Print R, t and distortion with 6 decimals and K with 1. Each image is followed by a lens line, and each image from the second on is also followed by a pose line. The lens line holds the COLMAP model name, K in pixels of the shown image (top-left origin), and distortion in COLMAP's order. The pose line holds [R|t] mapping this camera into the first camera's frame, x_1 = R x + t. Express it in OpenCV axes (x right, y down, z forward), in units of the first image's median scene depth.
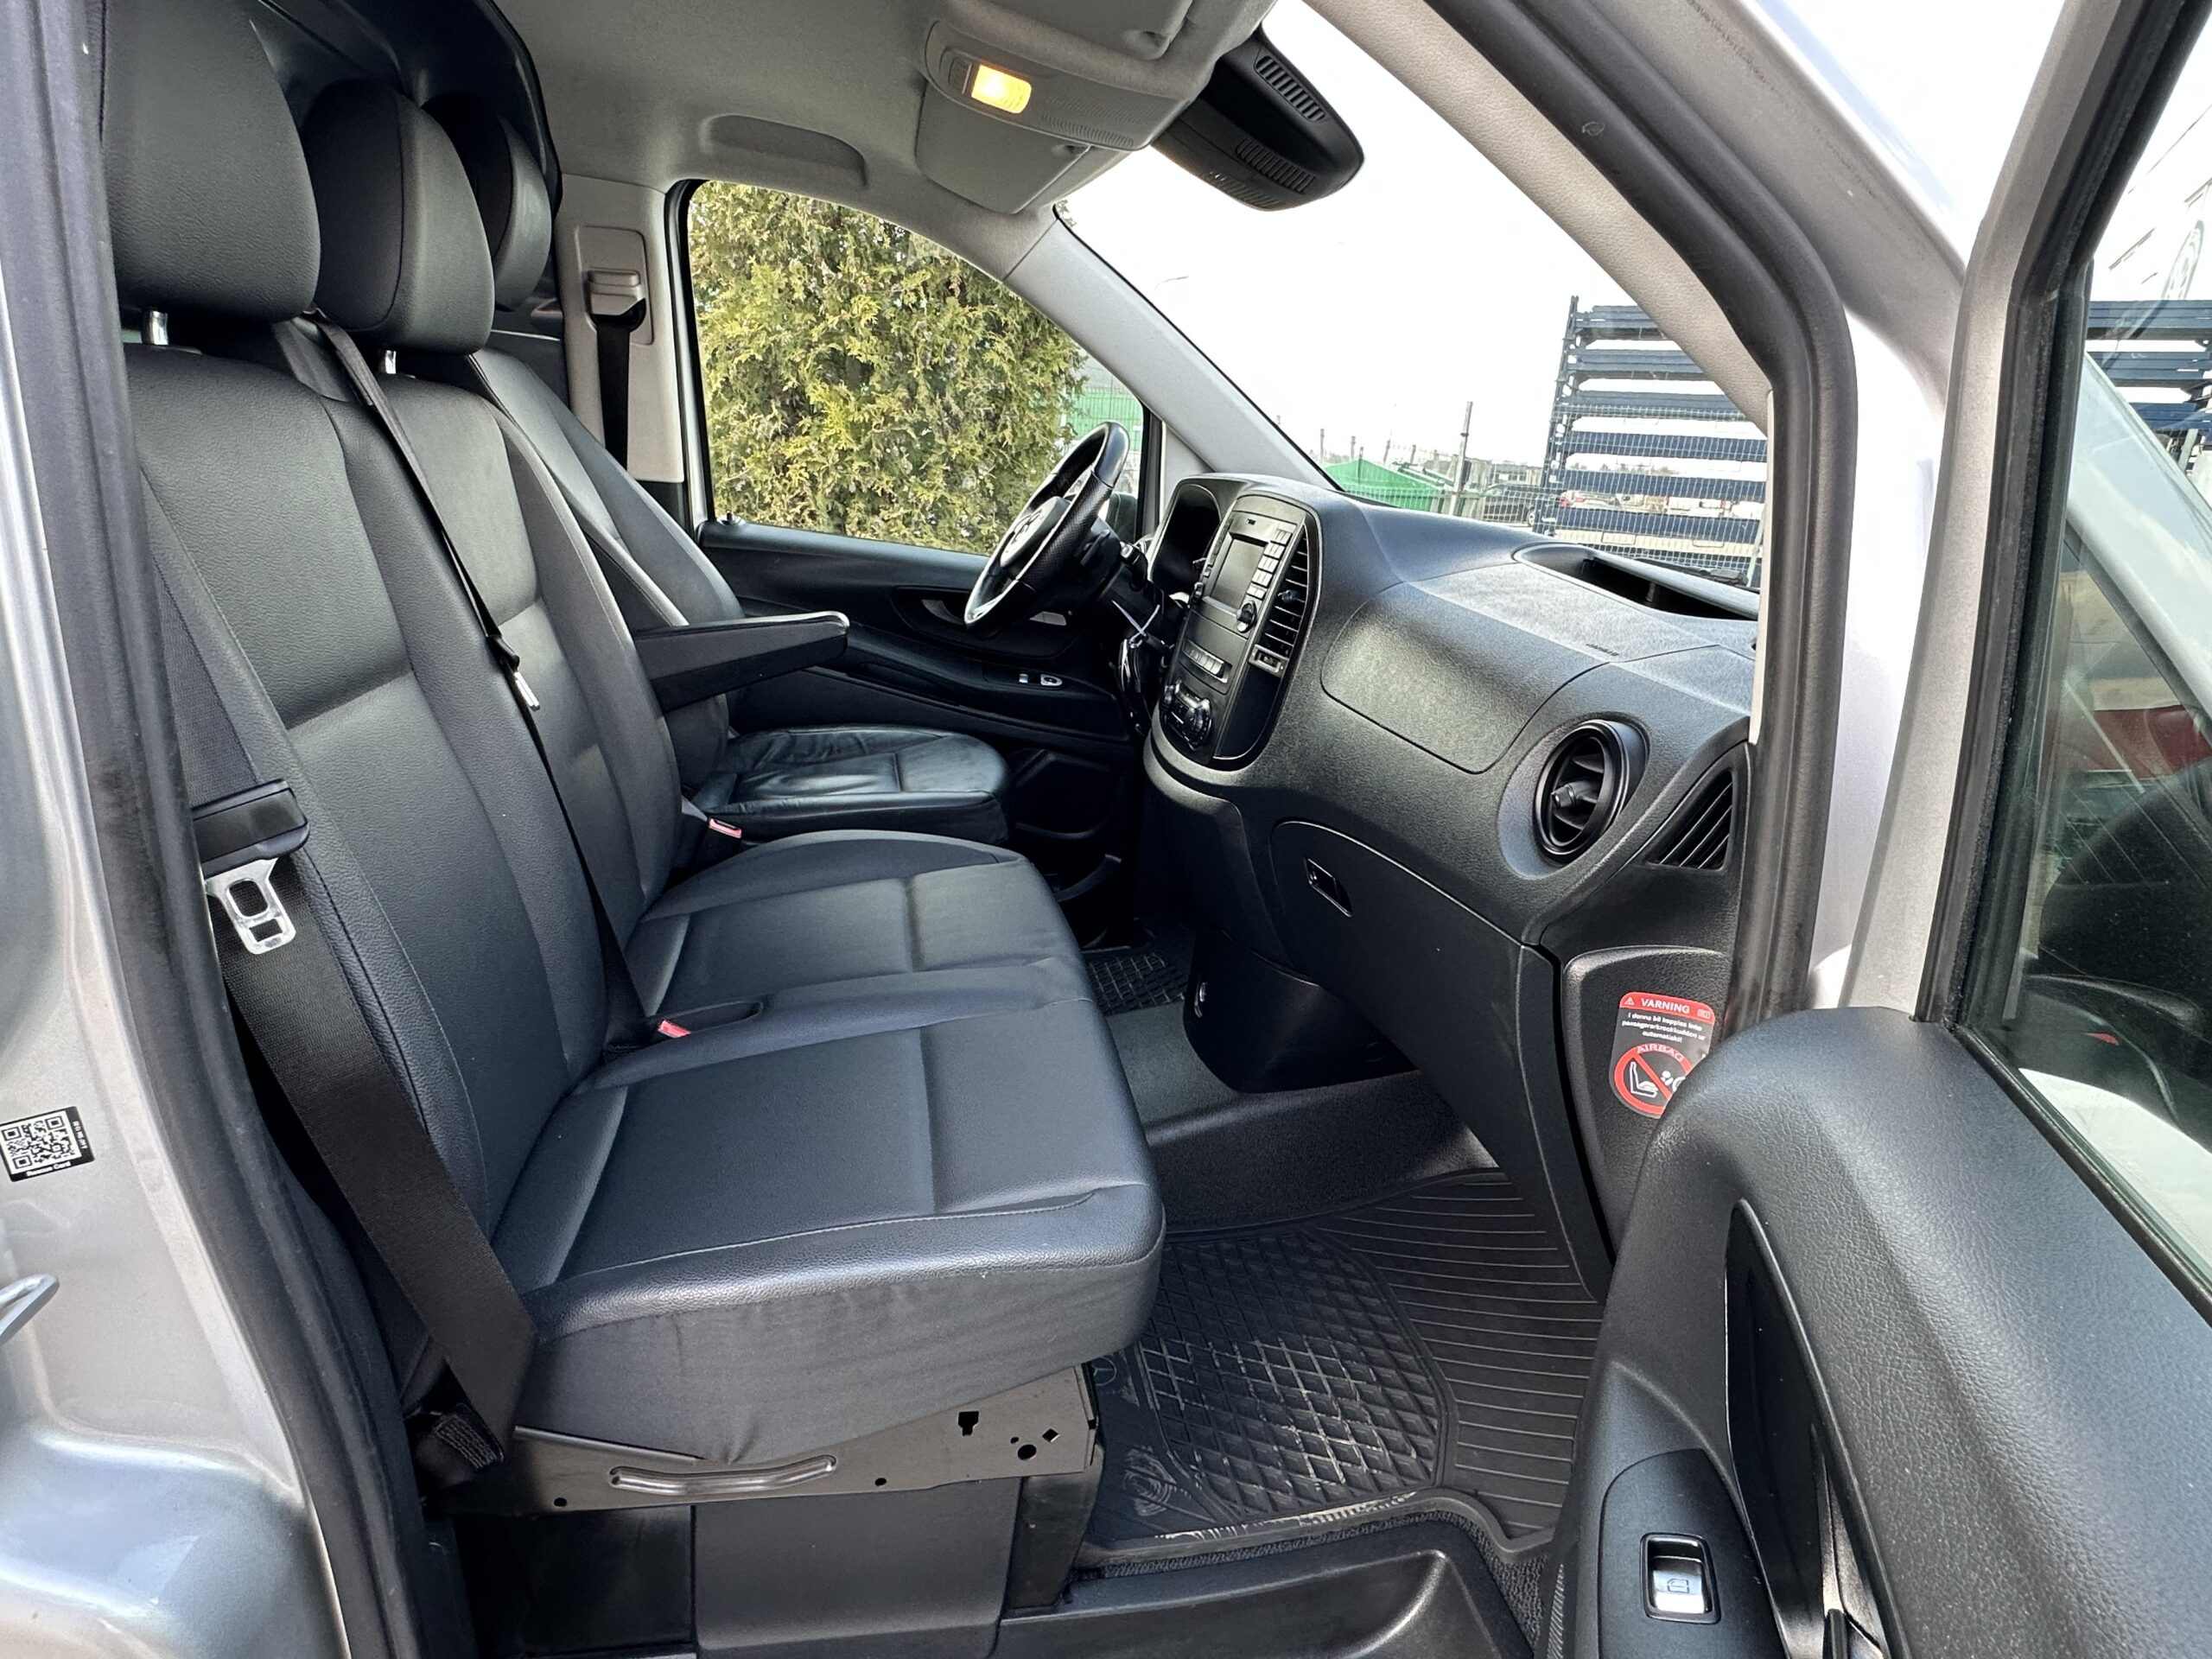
lens RADIAL K [[1187.1, 0, 1055.4], [0, 1187.1, 883.0], [0, 0, 1]] dist [-0.011447, 0.002539]
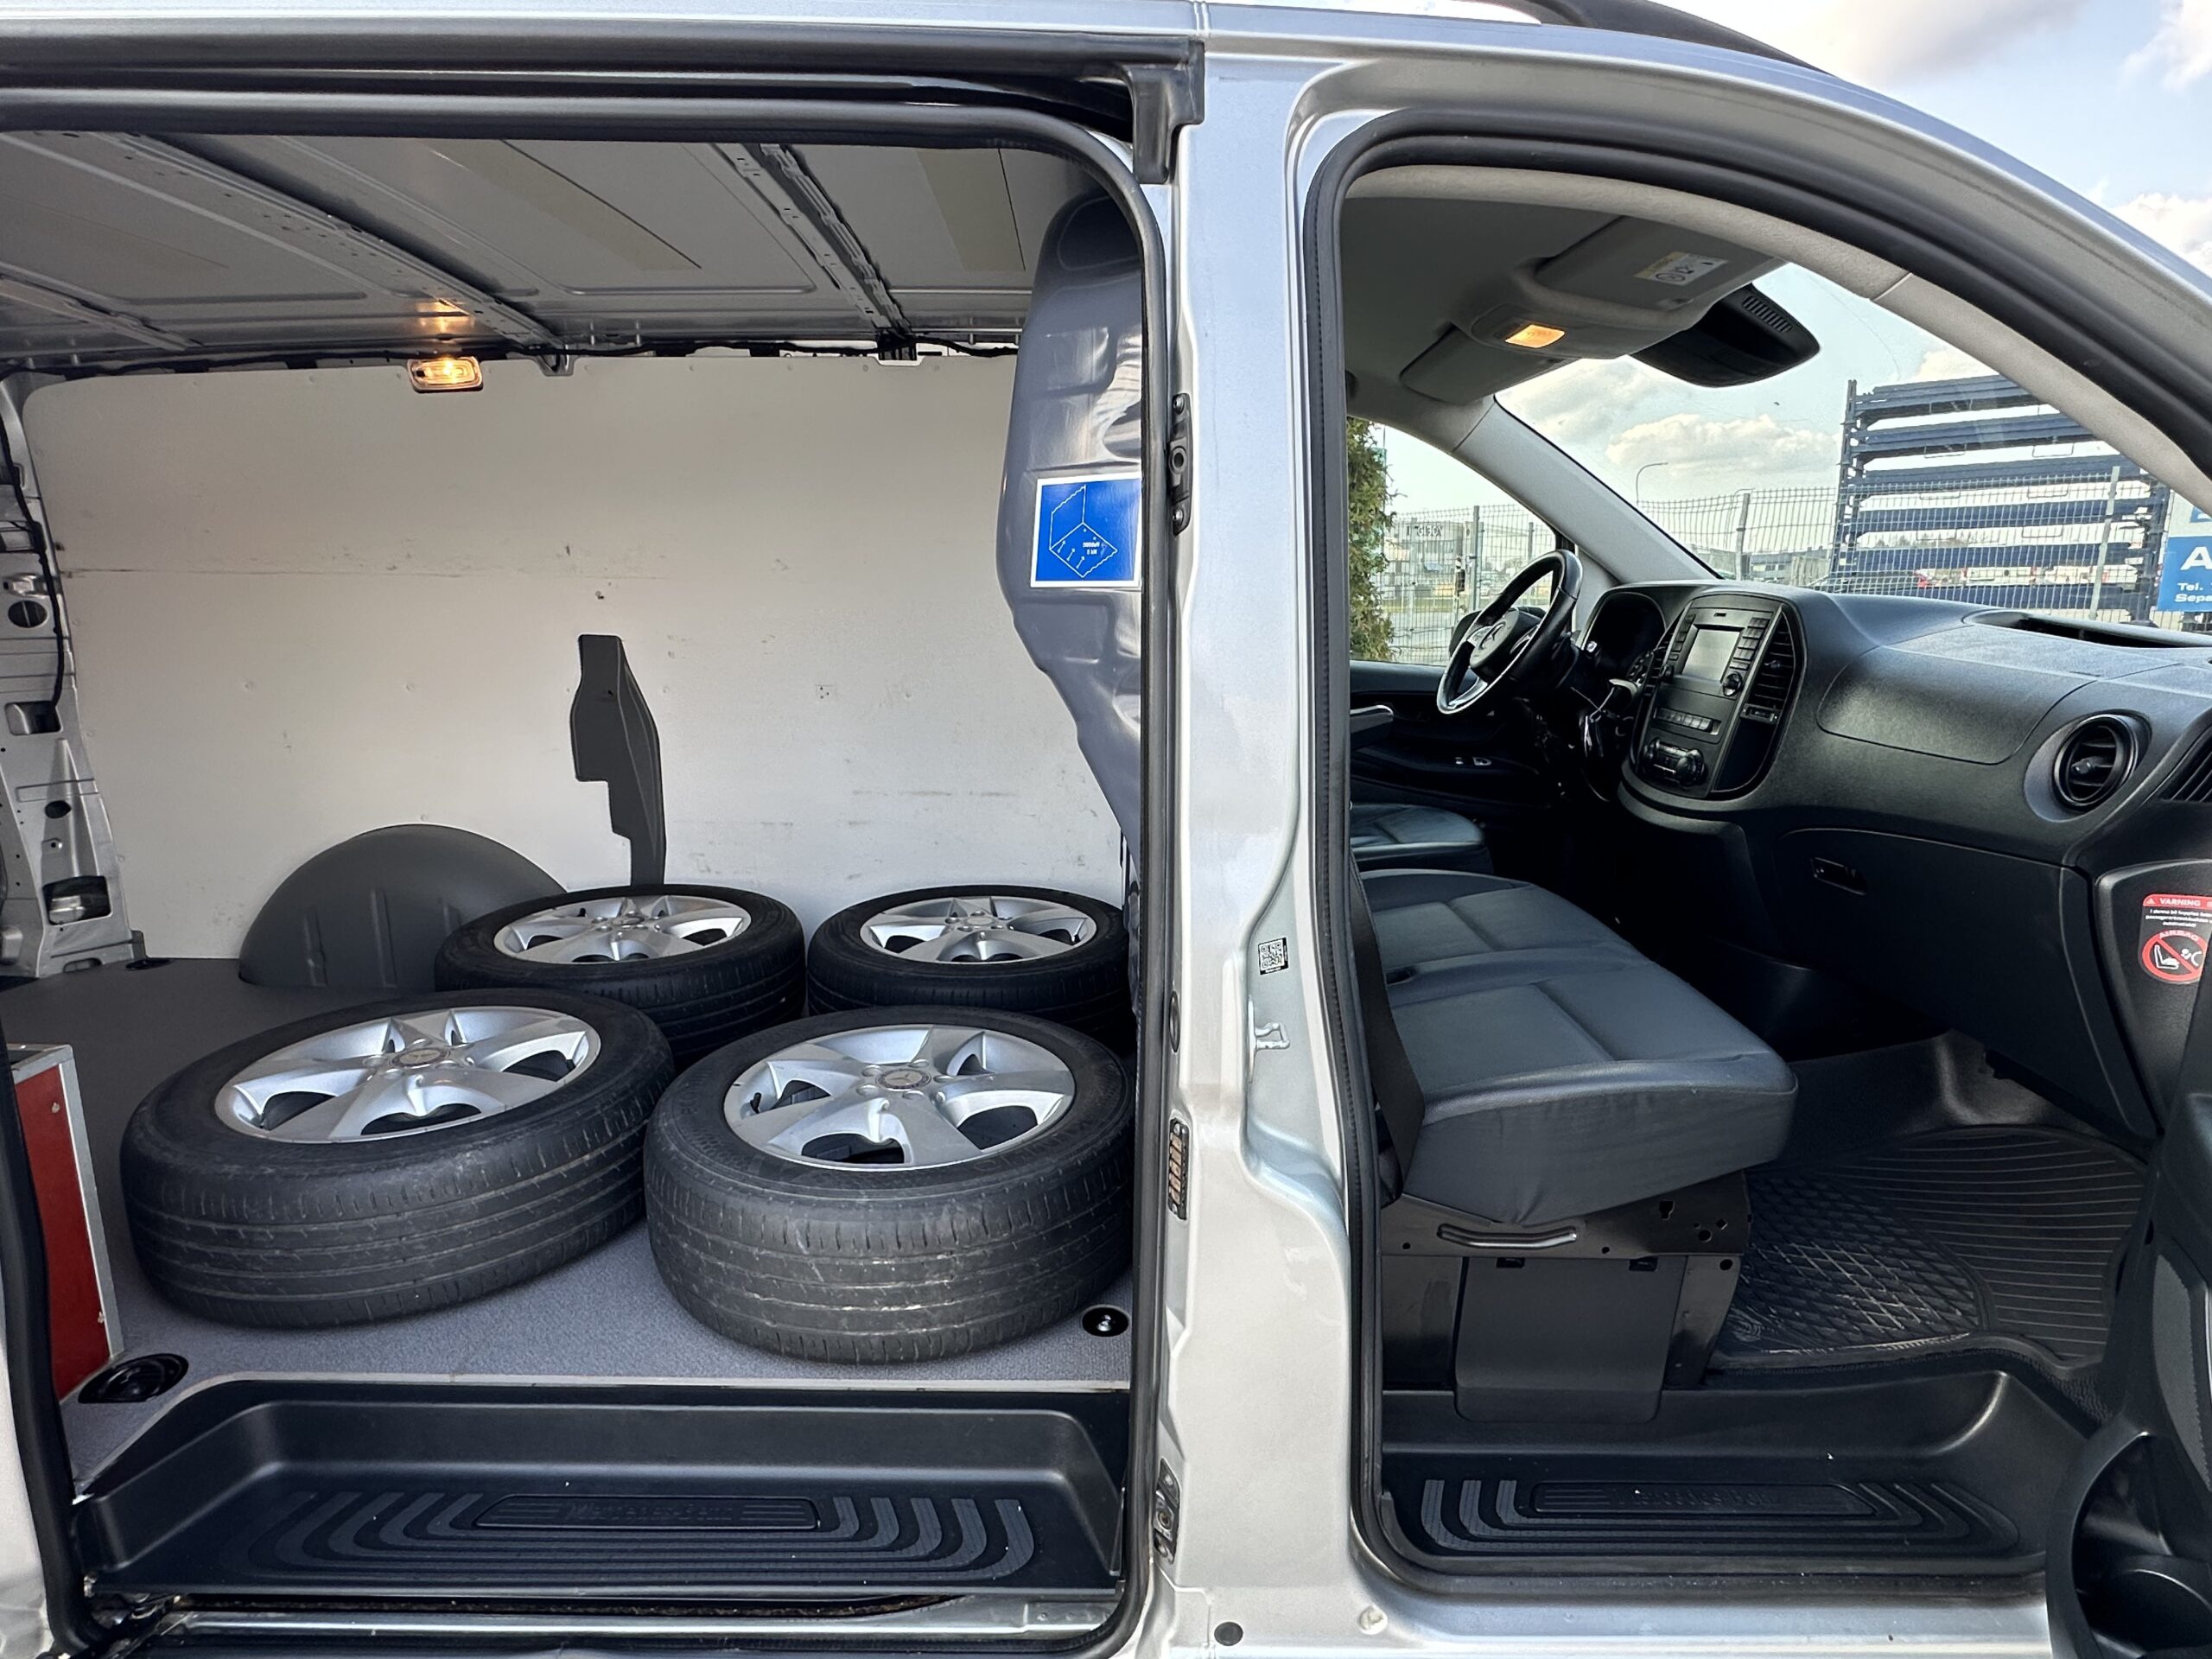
lens RADIAL K [[1187.1, 0, 1055.4], [0, 1187.1, 883.0], [0, 0, 1]] dist [-0.011447, 0.002539]
pose [[0.980270, -0.040810, -0.193405, -0.352991], [0.019855, 0.993835, -0.109075, 0.131896], [0.196664, 0.103083, 0.975037, -0.433919]]
